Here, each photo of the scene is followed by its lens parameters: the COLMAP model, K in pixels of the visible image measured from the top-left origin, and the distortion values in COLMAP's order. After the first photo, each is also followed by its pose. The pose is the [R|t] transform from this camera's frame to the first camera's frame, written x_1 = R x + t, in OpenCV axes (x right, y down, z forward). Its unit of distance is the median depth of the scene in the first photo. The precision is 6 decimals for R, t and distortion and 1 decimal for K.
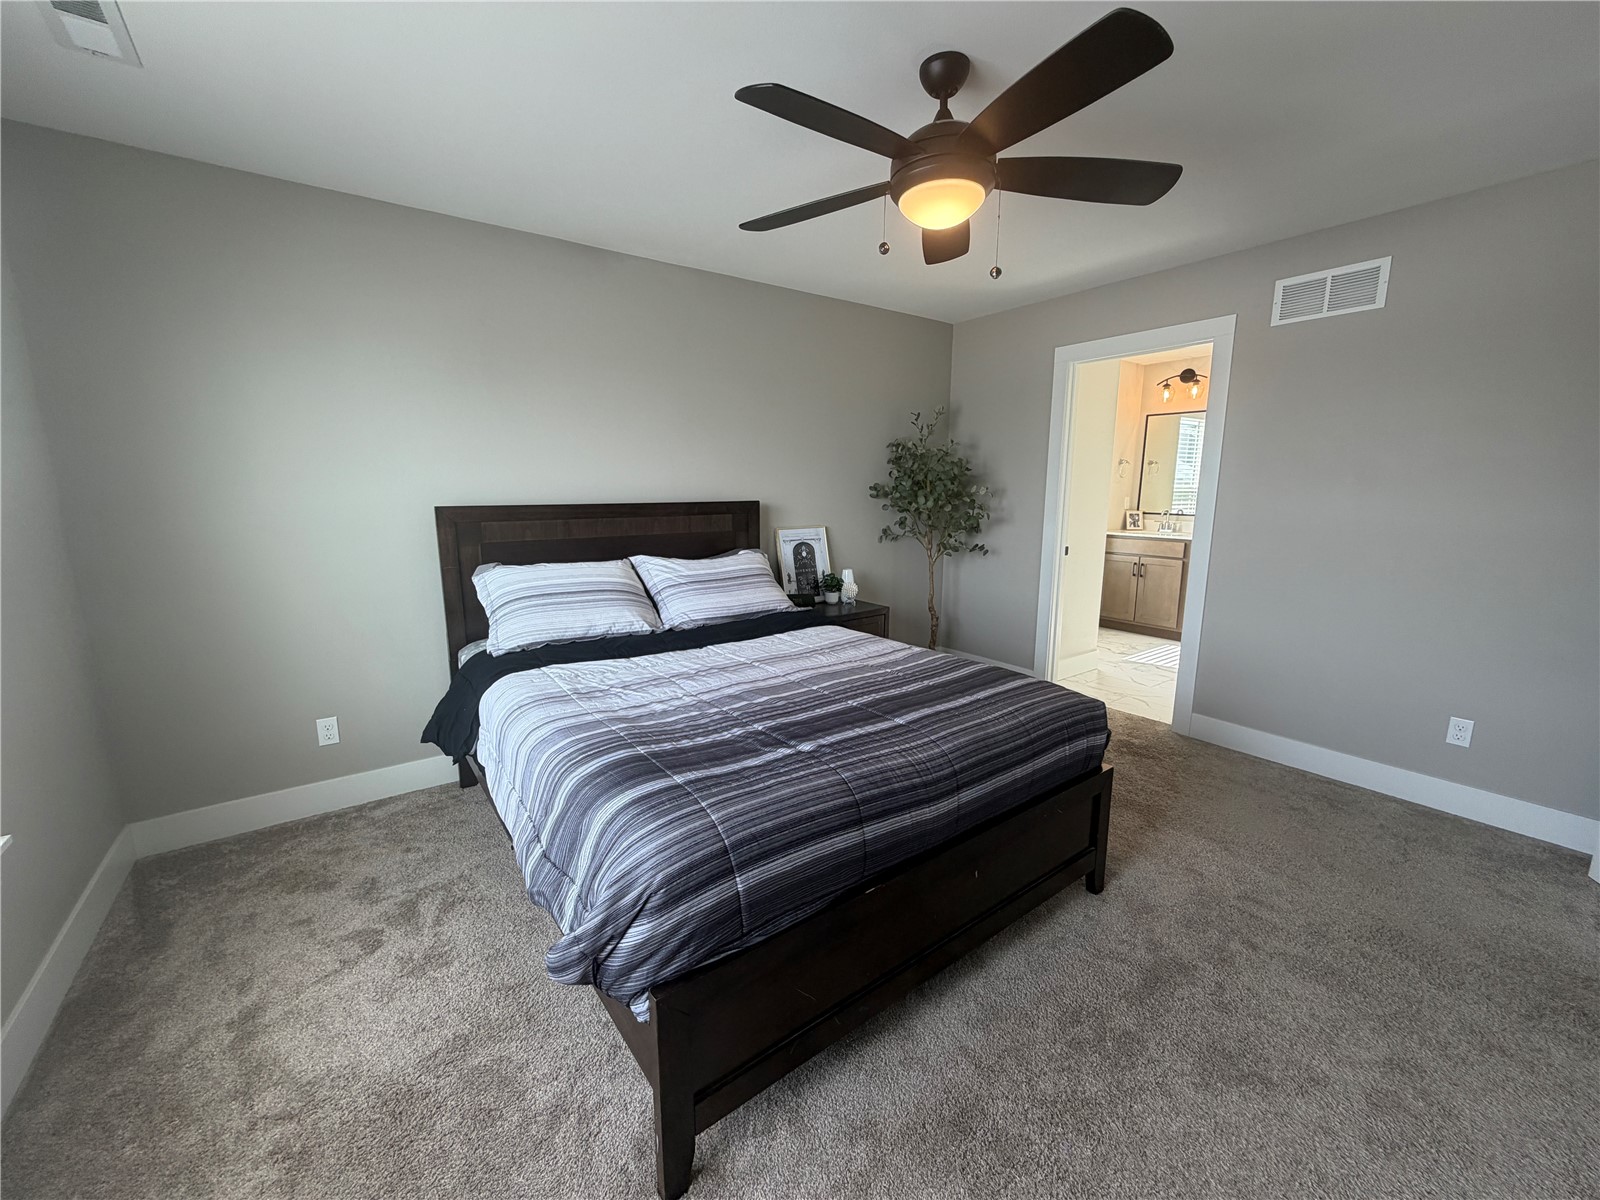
lens RADIAL K [[637.3, 0, 795.3], [0, 637.3, 600.7], [0, 0, 1]] dist [0.000411, 0.000215]
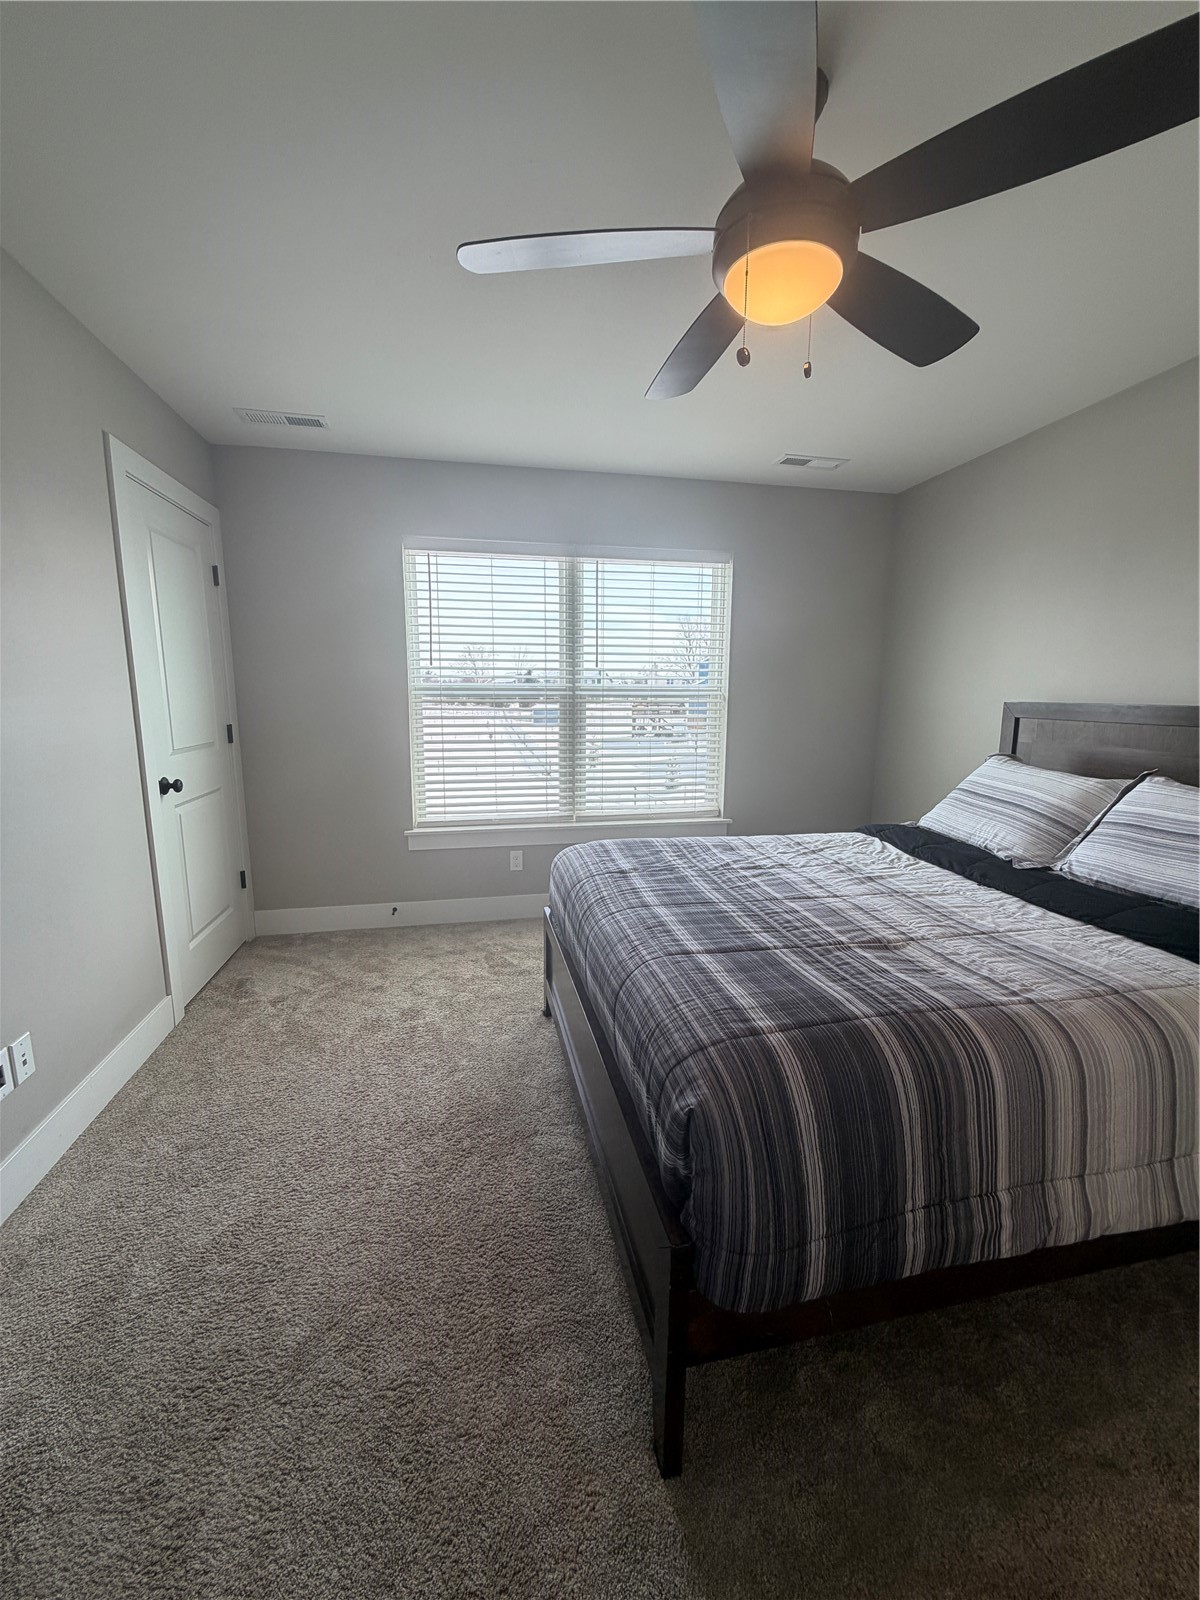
lens RADIAL K [[637.3, 0, 599.4], [0, 637.3, 795.5], [0, 0, 1]] dist [0.000411, 0.000215]
pose [[-0.412540, 0.126821, -0.902068, 0.713877], [-0.182665, 0.958631, 0.218311, -0.114707], [0.892437, 0.254839, -0.372308, 0.843192]]
